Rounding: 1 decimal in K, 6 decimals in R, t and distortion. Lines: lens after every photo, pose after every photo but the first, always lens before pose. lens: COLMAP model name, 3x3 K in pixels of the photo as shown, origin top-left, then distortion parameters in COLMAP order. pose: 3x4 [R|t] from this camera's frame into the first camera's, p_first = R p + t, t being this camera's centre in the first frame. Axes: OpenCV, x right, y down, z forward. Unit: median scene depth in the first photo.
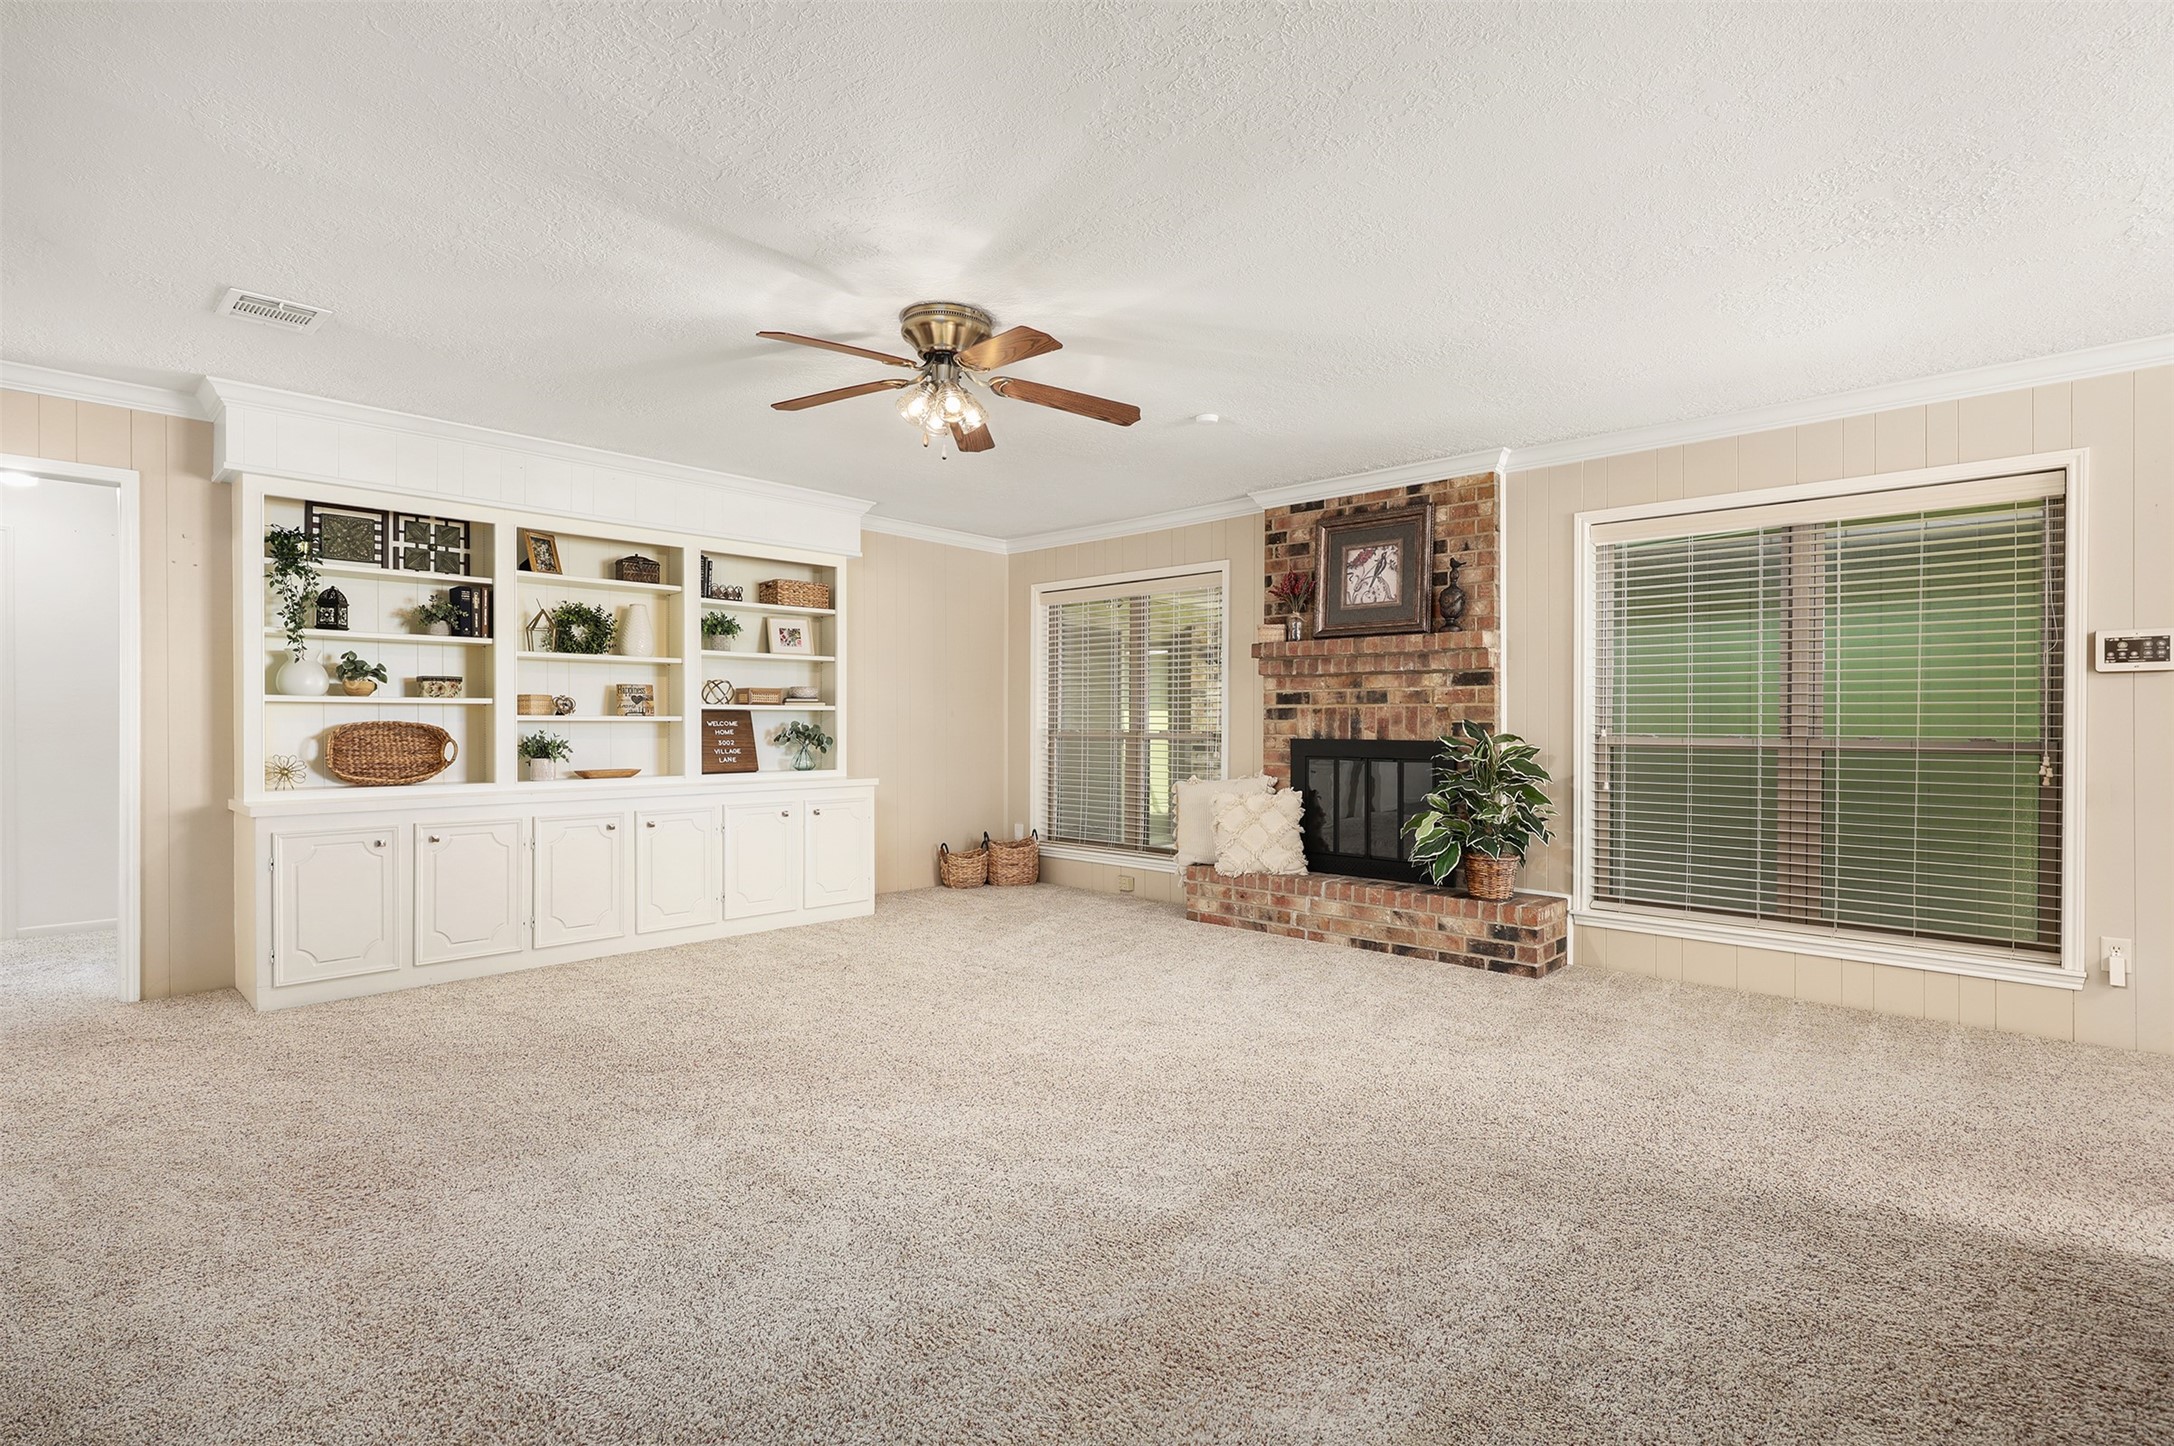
lens RADIAL K [[1011.6, 0, 1087.0], [0, 1011.6, 723.0], [0, 0, 1]] dist [-0.000852, -0.000298]
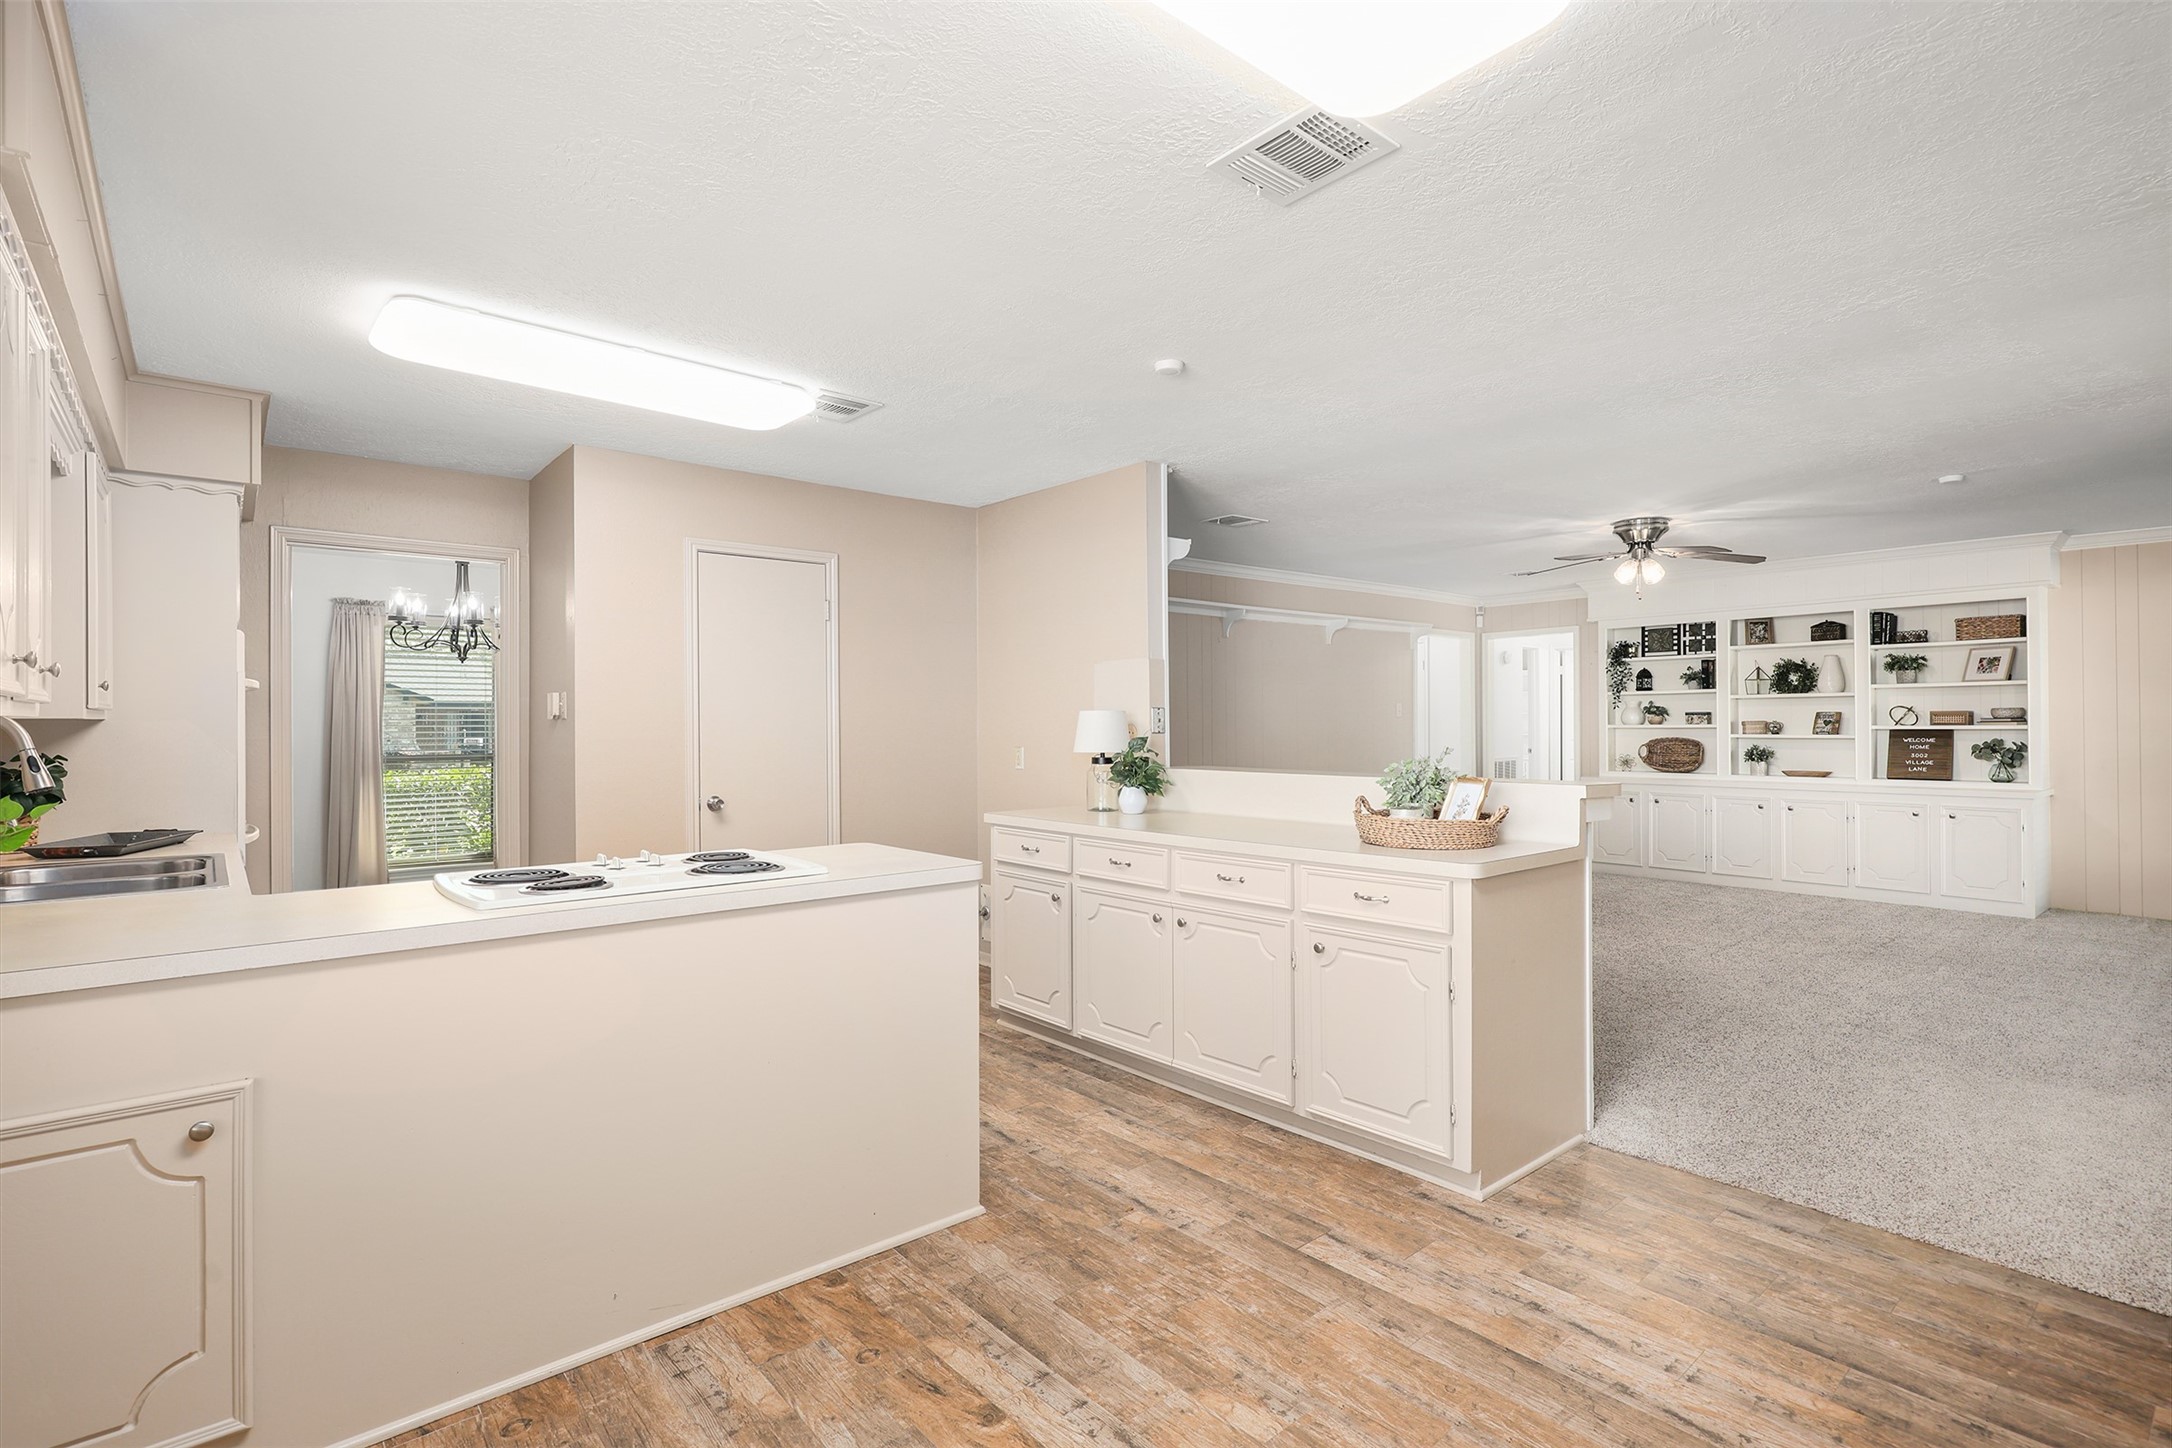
lens RADIAL K [[1010.7, 0, 1086.0], [0, 1010.7, 724.0], [0, 0, 1]] dist [-0.000852, -0.000298]
pose [[-0.128014, -0.000180, -0.991772, 1.113733], [0.006577, 0.999978, -0.001031, -0.027326], [0.991751, -0.006655, -0.128010, 0.153287]]
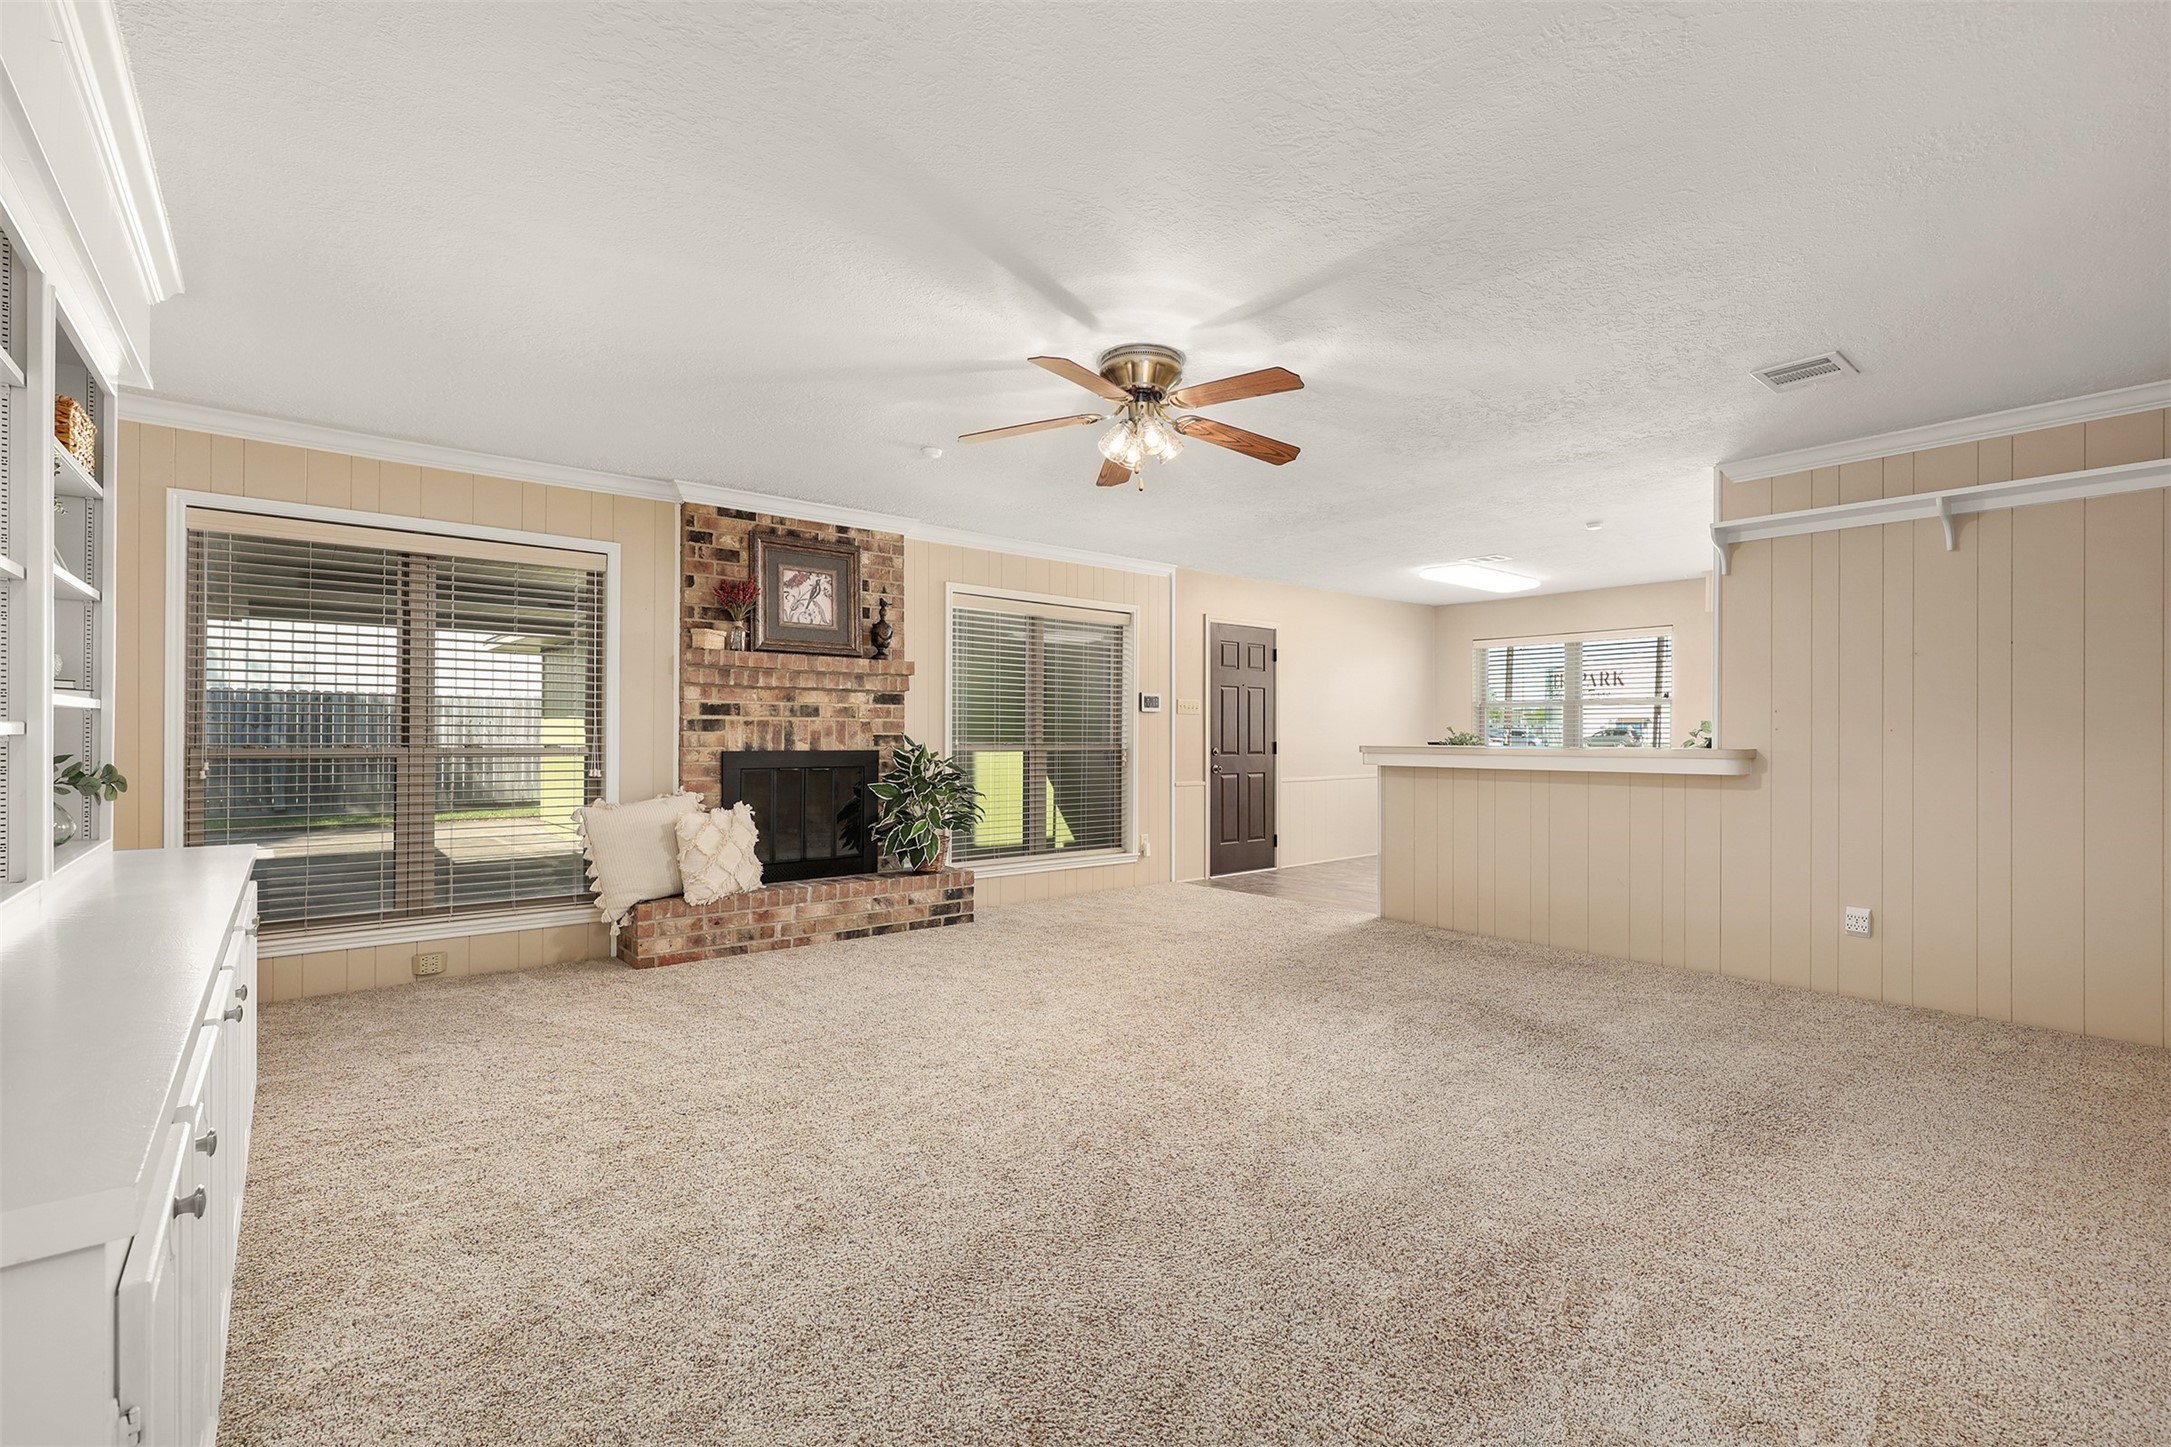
lens RADIAL K [[995.7, 0, 1085.5], [0, 995.7, 723.5], [0, 0, 1]] dist [0.000743, -0.000002]
pose [[0.115612, 0.009840, 0.993246, -0.742584], [-0.002793, 0.999950, -0.009581, -0.002906], [-0.993291, -0.001667, 0.115634, 0.586420]]
